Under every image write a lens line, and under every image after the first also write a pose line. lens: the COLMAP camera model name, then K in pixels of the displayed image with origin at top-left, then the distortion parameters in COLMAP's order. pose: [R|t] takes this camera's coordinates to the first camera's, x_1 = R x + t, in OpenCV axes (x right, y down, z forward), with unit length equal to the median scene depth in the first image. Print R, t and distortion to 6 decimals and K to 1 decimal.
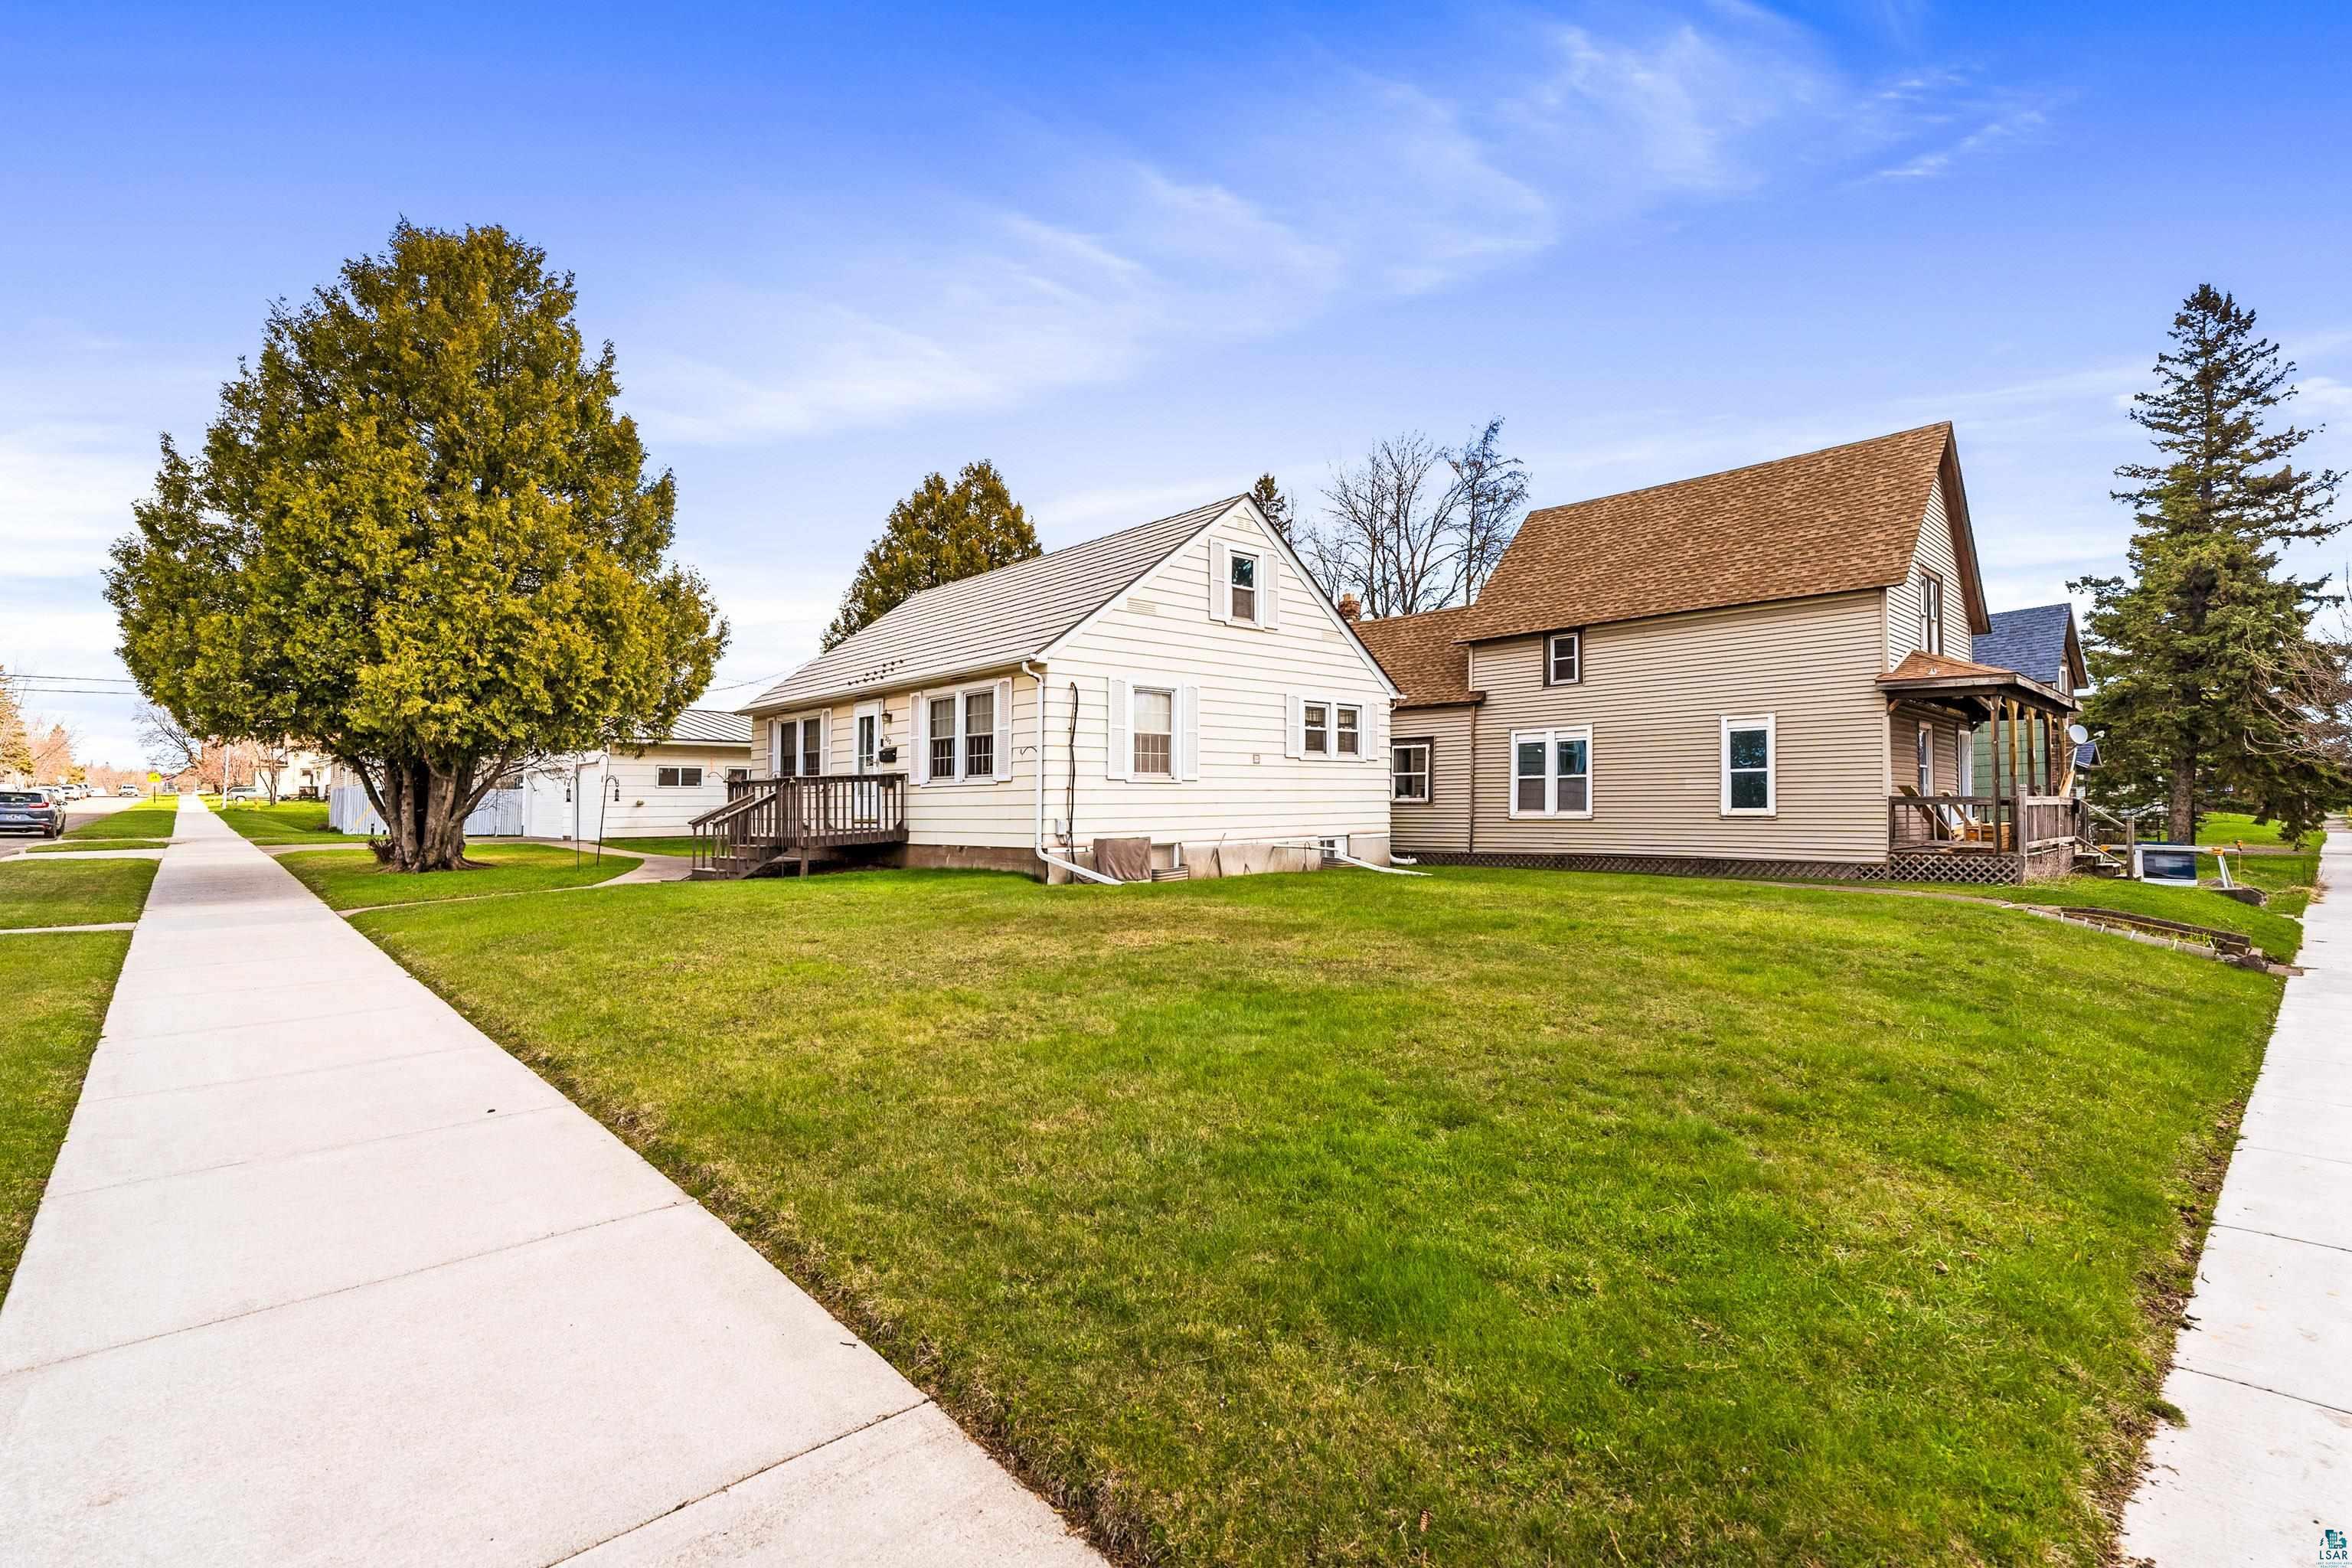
lens RADIAL K [[1067.0, 0, 1186.5], [0, 1067.0, 769.2], [0, 0, 1]] dist [-0.010193, -0.000012]
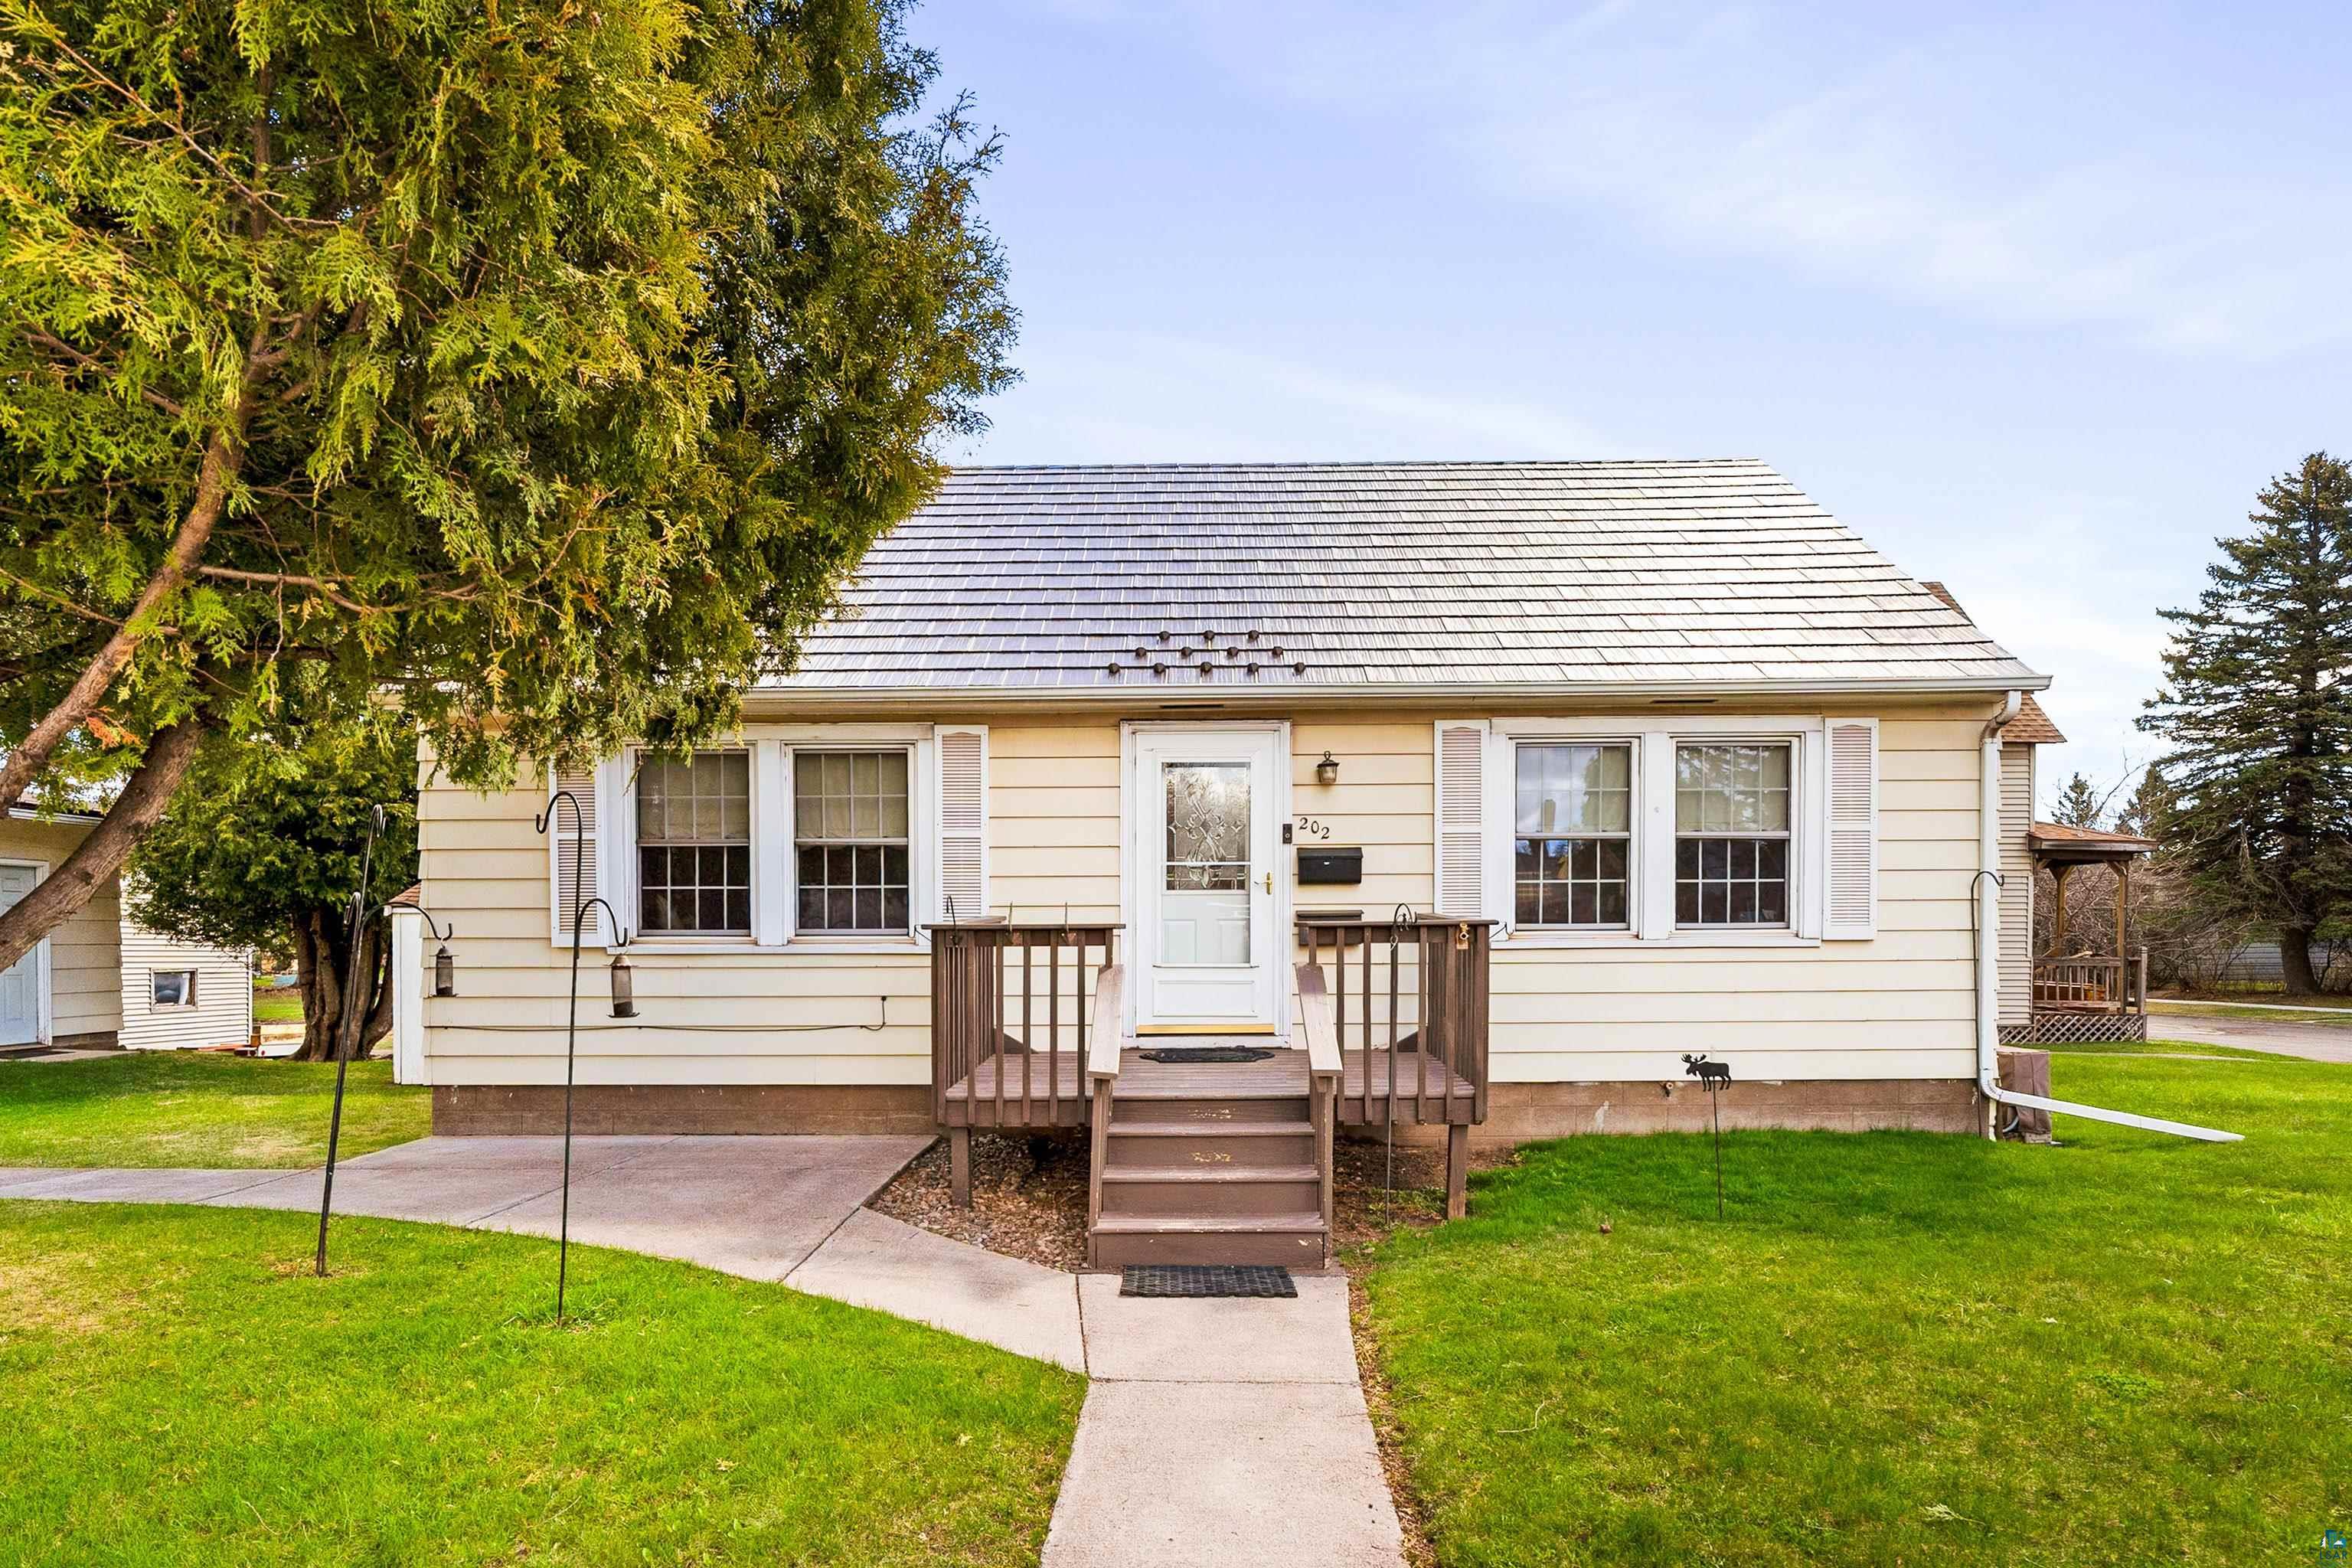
lens RADIAL K [[1346.5, 0, 1175.2], [0, 1346.5, 961.6], [0, 0, 1]] dist [0.014143, 0.000140]
pose [[0.679559, 0.004087, 0.733609, -0.676271], [-0.026381, 0.999474, 0.018869, 0.014491], [-0.733146, -0.032176, 0.679310, 0.679145]]
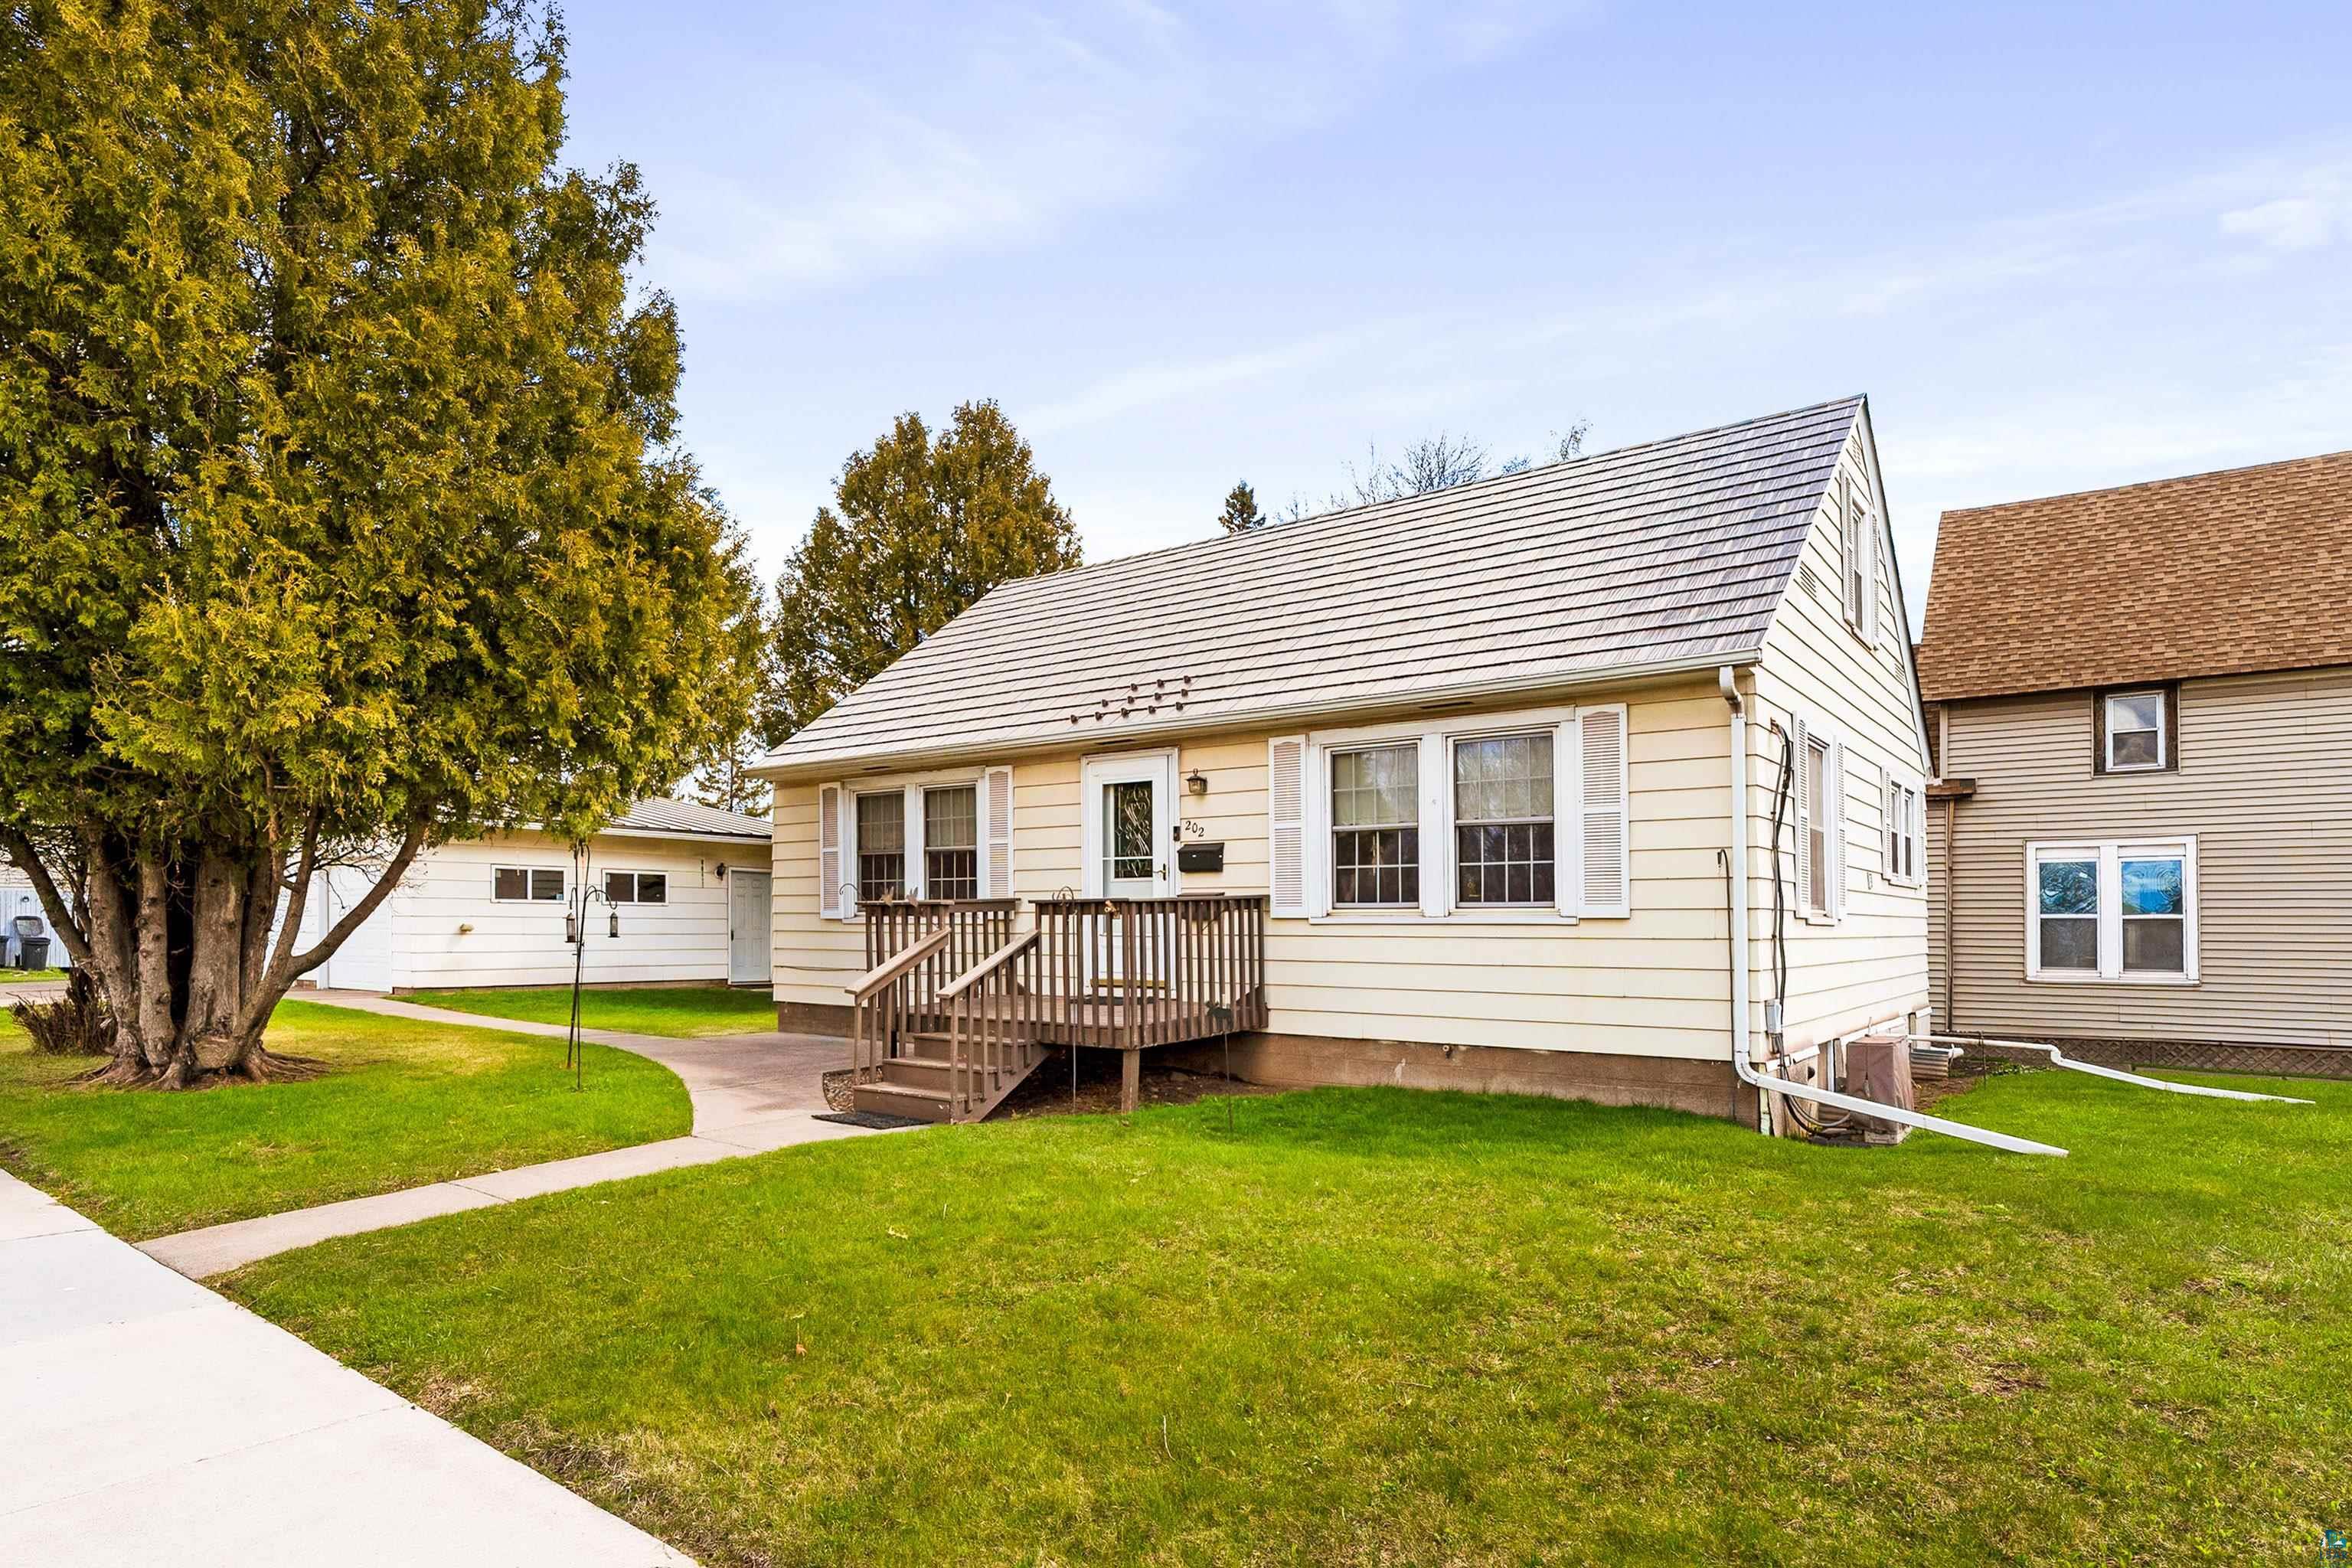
lens RADIAL K [[1307.9, 0, 1156.7], [0, 1307.9, 922.3], [0, 0, 1]] dist [-0.010889, 0.000562]
pose [[0.987878, 0.016441, 0.154357, -0.387884], [-0.021181, 0.999352, 0.029117, -0.000109], [-0.153778, -0.032034, 0.987586, 0.370341]]
